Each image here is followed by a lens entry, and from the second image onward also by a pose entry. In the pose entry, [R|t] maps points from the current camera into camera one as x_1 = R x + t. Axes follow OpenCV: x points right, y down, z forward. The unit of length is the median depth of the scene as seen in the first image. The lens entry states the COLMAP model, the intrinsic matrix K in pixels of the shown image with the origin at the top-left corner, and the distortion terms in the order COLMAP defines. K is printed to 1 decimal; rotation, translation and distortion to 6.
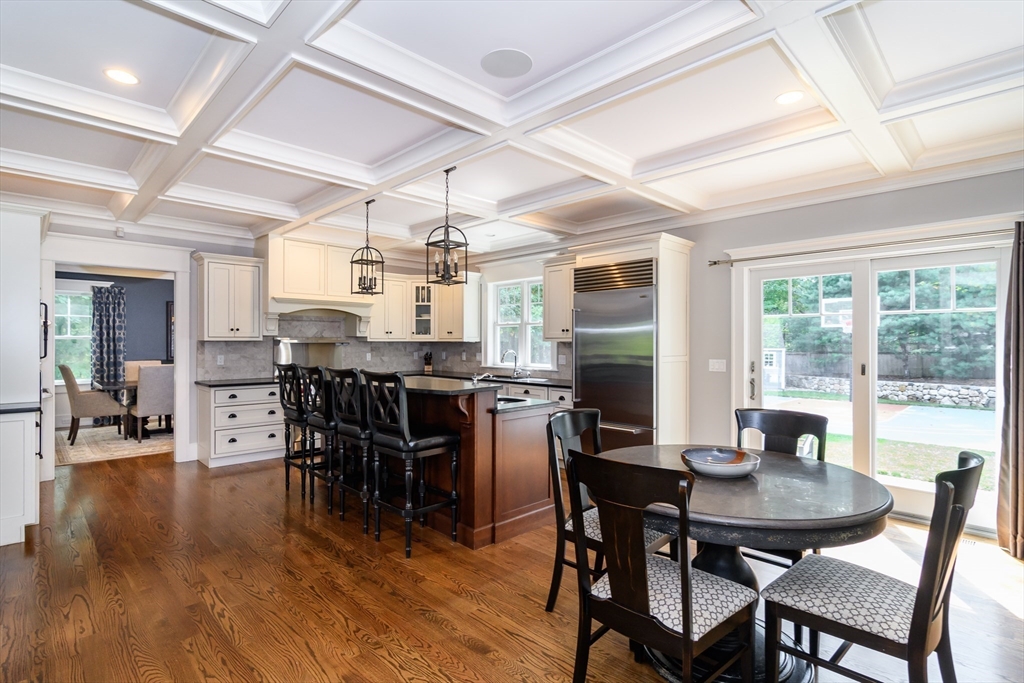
lens RADIAL K [[498.6, 0, 514.2], [0, 498.6, 339.1], [0, 0, 1]] dist [-0.006060, -0.000214]
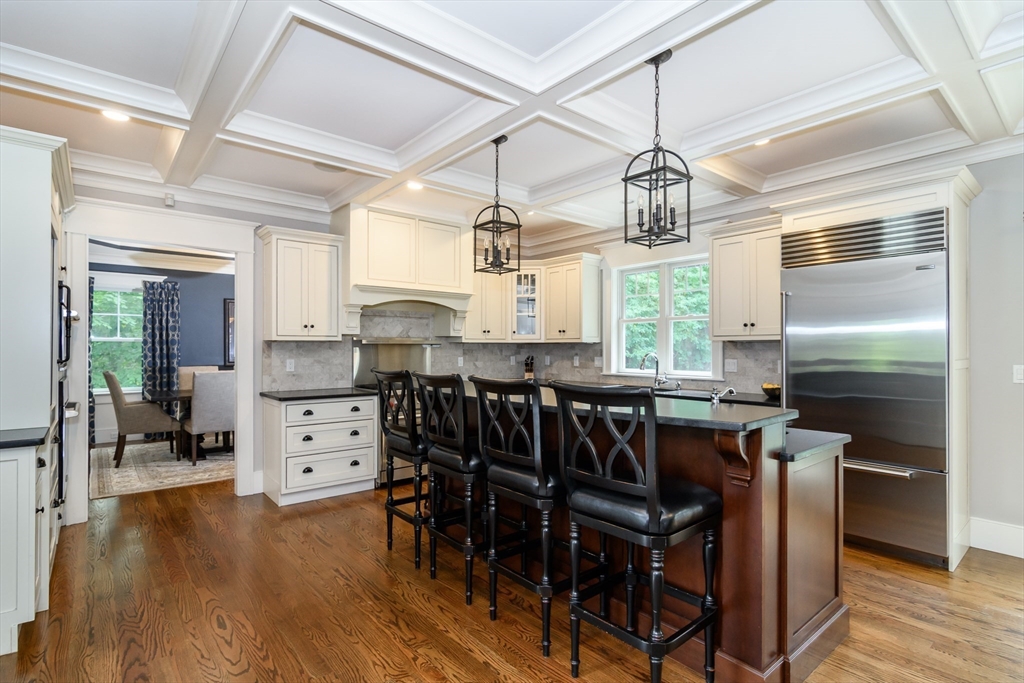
lens RADIAL K [[500.1, 0, 505.1], [0, 500.1, 343.1], [0, 0, 1]] dist [-0.000106, -0.000410]
pose [[0.995615, -0.002553, -0.093506, -0.175133], [0.002135, 0.999987, -0.004567, 0.011117], [0.093516, 0.004347, 0.995608, 0.239183]]
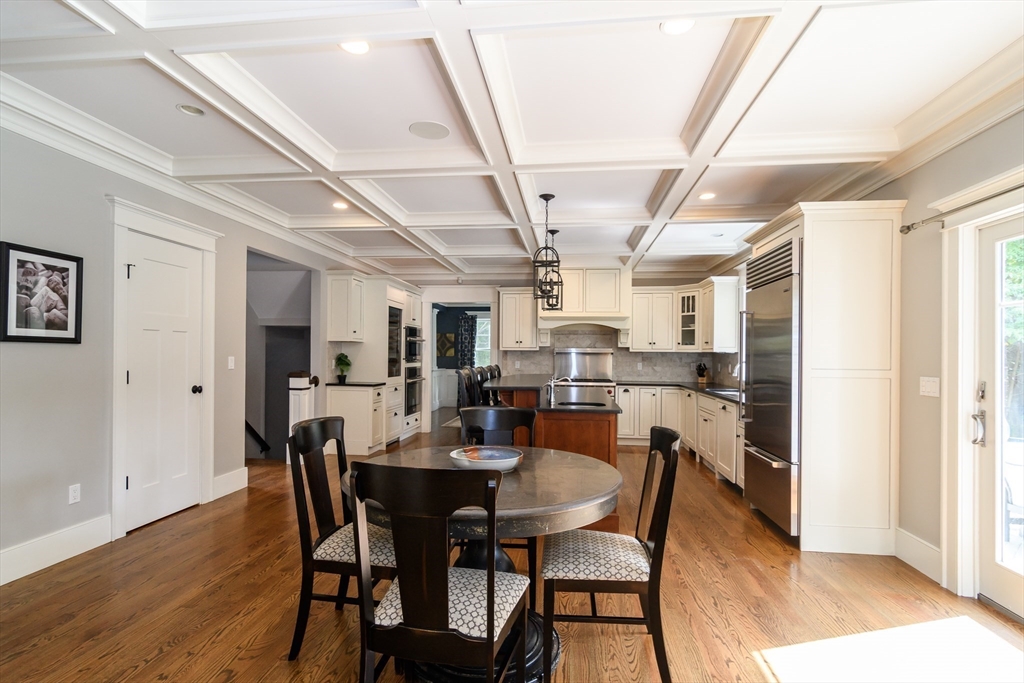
lens RADIAL K [[500.1, 0, 514.5], [0, 500.1, 347.5], [0, 0, 1]] dist [-0.000106, -0.000410]
pose [[0.608460, -0.006237, -0.793560, 0.483200], [-0.005235, 0.999916, -0.011873, 0.011164], [0.793567, 0.011378, 0.608376, 0.160840]]
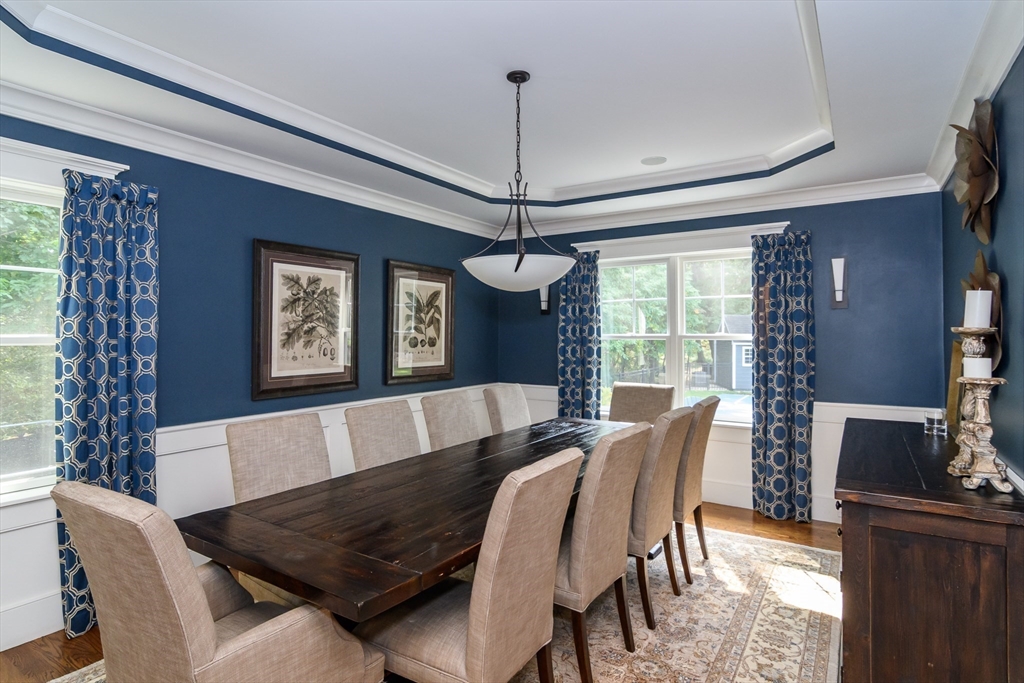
lens RADIAL K [[542.9, 0, 511.6], [0, 542.9, 338.5], [0, 0, 1]] dist [-0.046088, -0.000301]
pose [[0.979688, -0.002698, 0.200508, -0.855673], [0.002521, 0.999996, 0.001137, -0.004847], [-0.200511, -0.000609, 0.979691, 0.837946]]
